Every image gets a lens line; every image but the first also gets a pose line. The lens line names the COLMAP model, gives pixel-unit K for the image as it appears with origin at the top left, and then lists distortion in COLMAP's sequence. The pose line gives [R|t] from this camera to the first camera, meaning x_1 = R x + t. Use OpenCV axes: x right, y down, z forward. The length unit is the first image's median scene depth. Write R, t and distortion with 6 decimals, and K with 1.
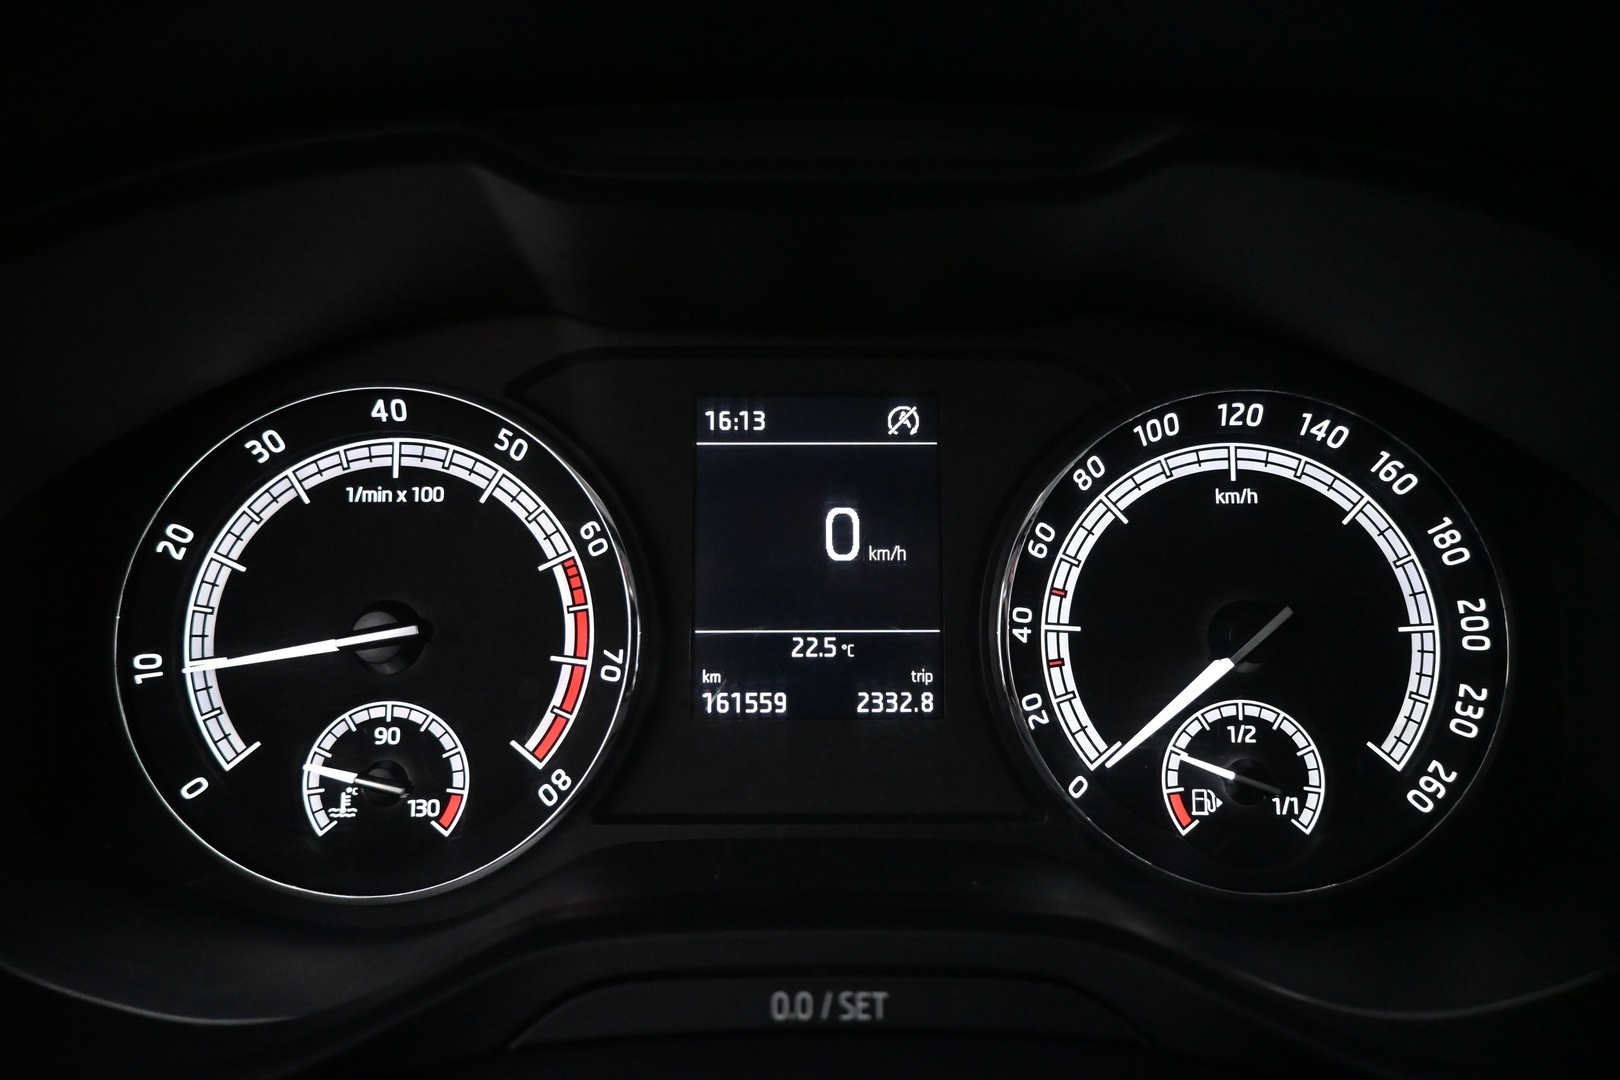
lens RADIAL K [[1104.6, 0, 816.0], [0, 1104.6, 540.9], [0, 0, 1]] dist [0.000078, -0.000158]
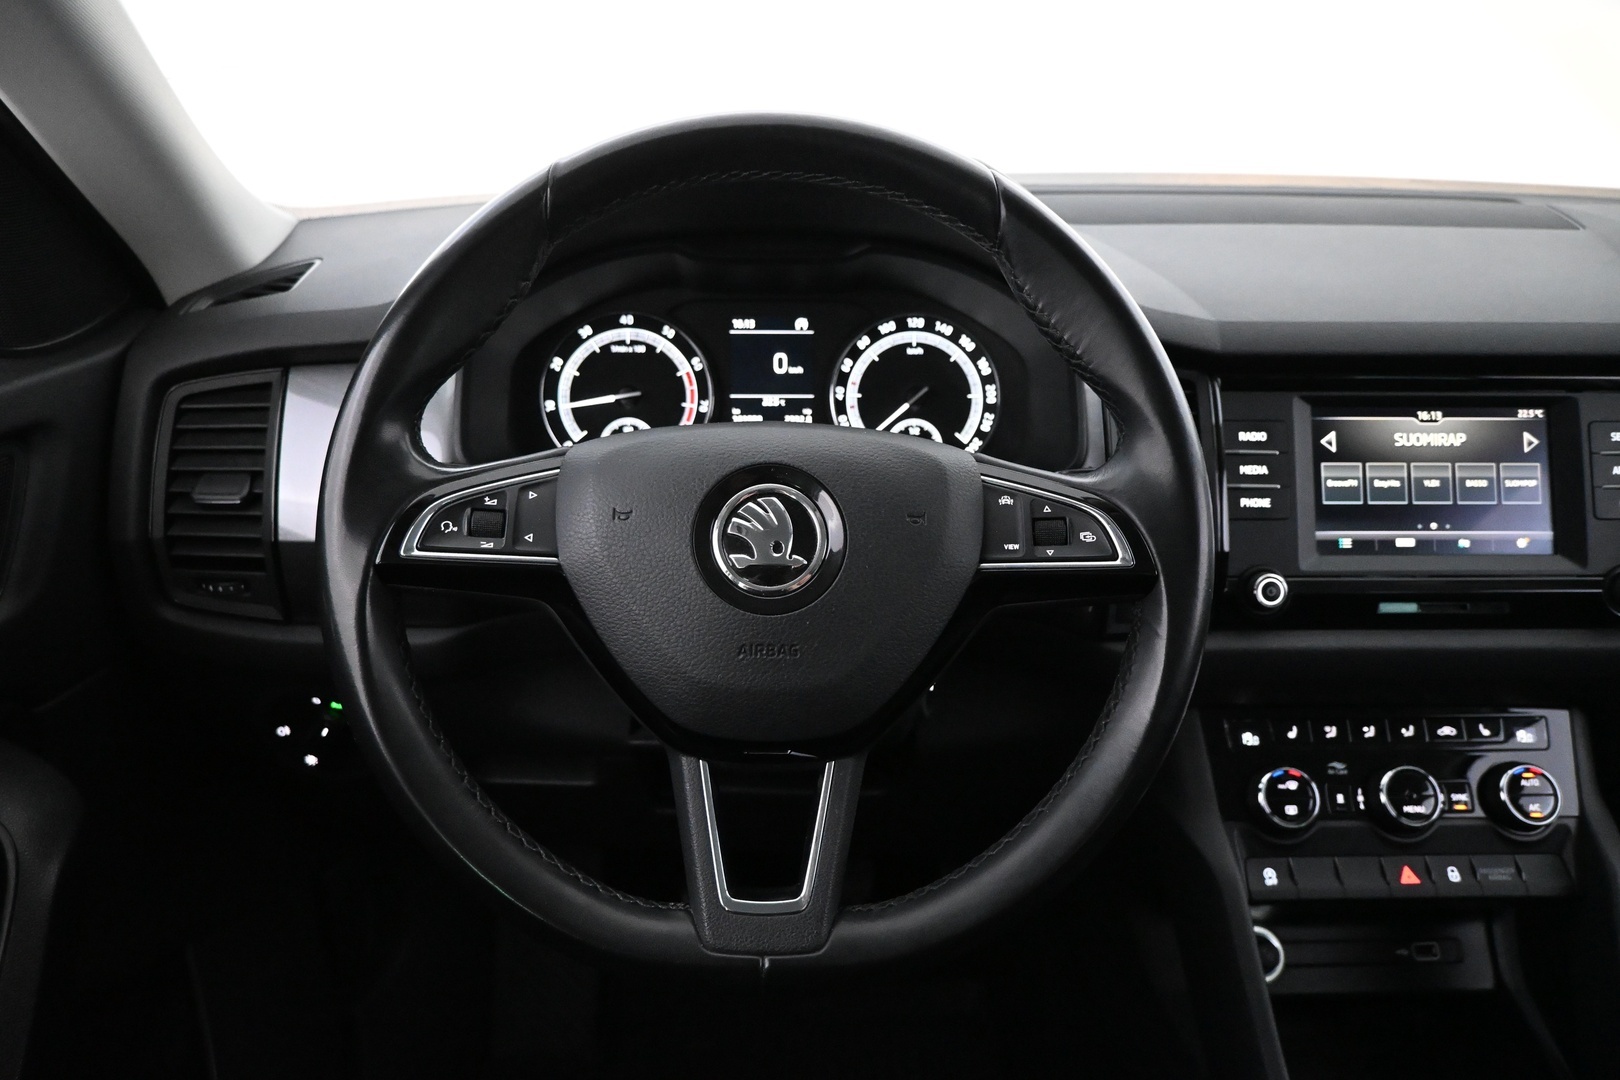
lens RADIAL K [[1104.6, 0, 808.0], [0, 1104.6, 535.0], [0, 0, 1]] dist [0.000078, -0.000158]
pose [[0.999542, -0.000838, 0.030255, 0.008026], [-0.001736, 0.996385, 0.084932, 0.202370], [-0.030216, -0.084946, 0.995927, -1.993262]]
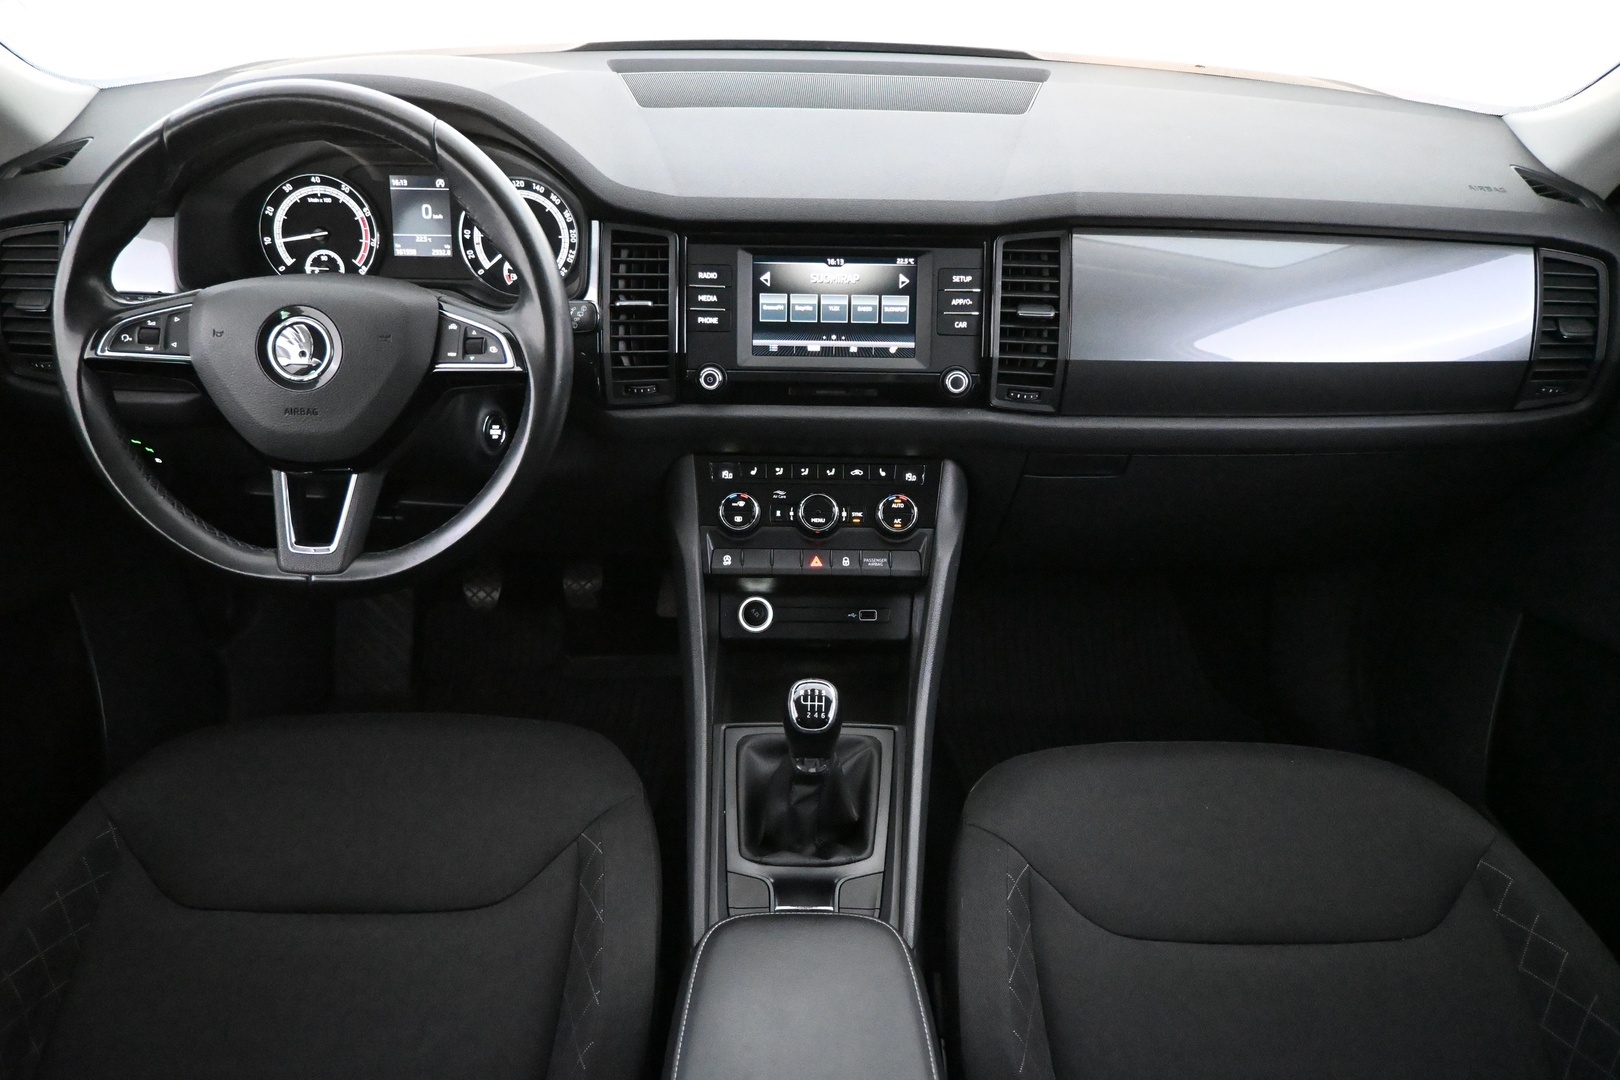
lens RADIAL K [[1104.6, 0, 816.2], [0, 1104.6, 538.6], [0, 0, 1]] dist [0.000078, -0.000158]
pose [[0.999875, 0.014599, 0.006097, 1.528251], [-0.015757, 0.953453, 0.301131, -0.110590], [-0.001417, -0.301189, 0.953563, -3.458111]]
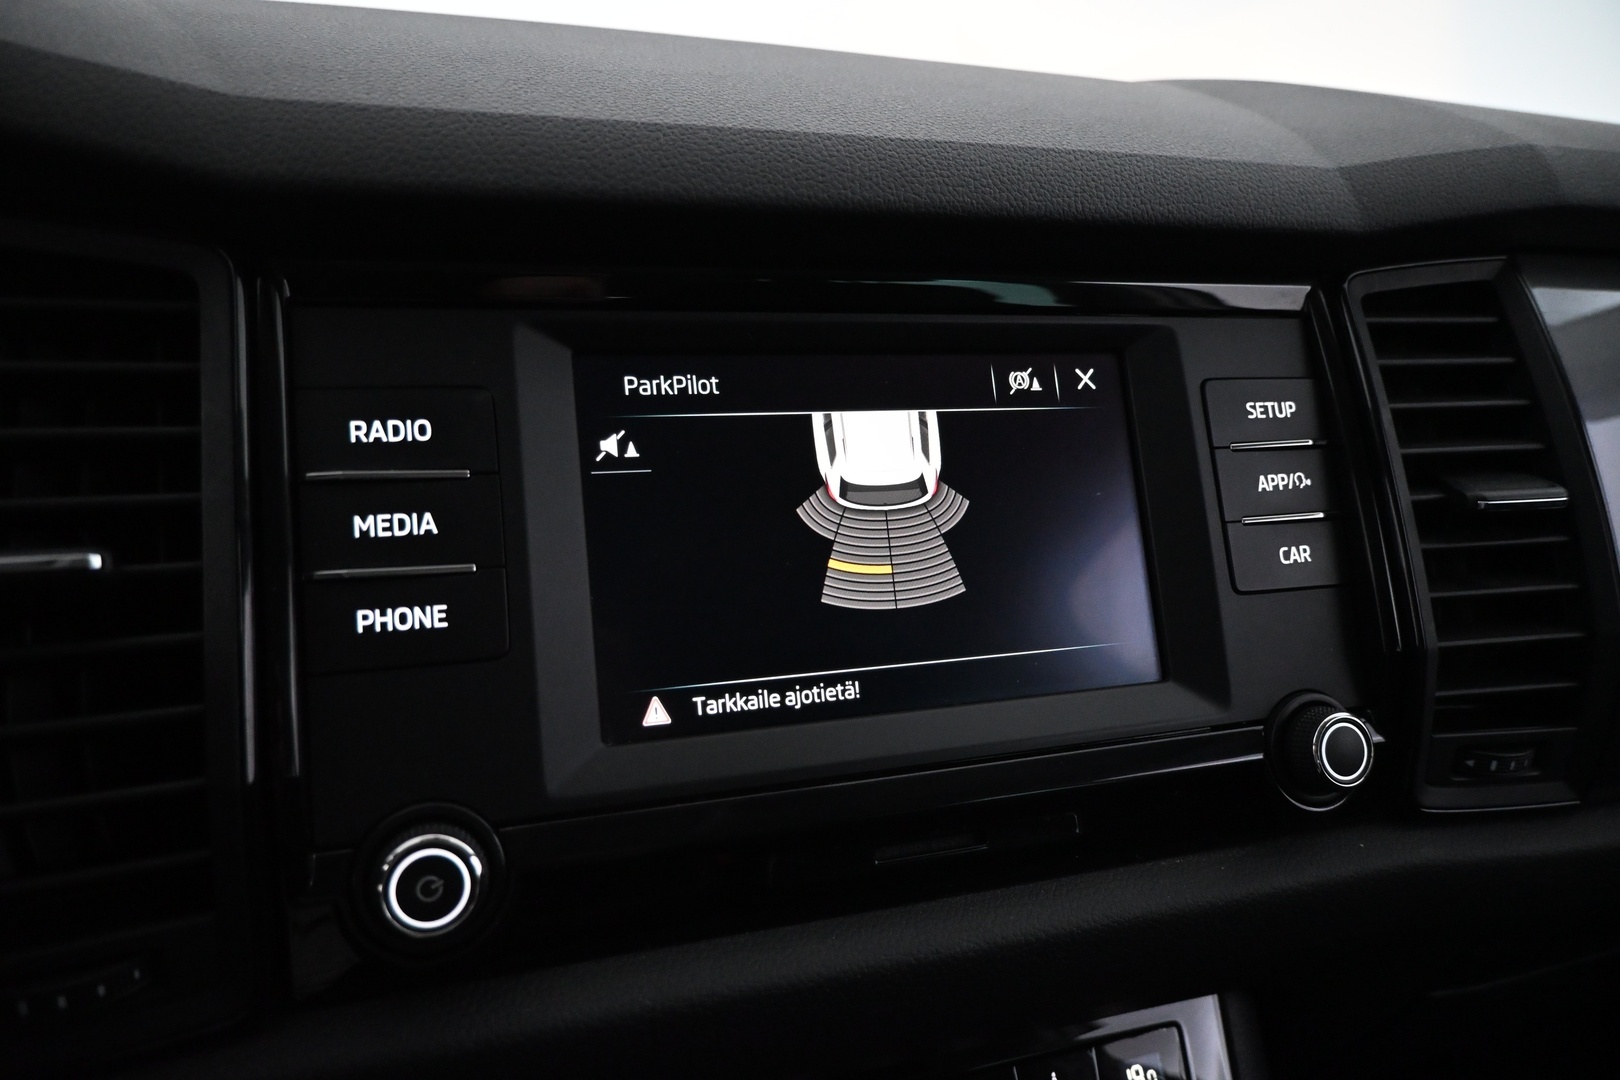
lens RADIAL K [[1104.6, 0, 814.1], [0, 1104.6, 537.0], [0, 0, 1]] dist [0.000078, -0.000158]
pose [[0.946328, -0.054176, 0.318636, 1.184534], [0.046695, 0.998426, 0.031079, 0.266911], [-0.319818, -0.014532, 0.947368, -0.374623]]
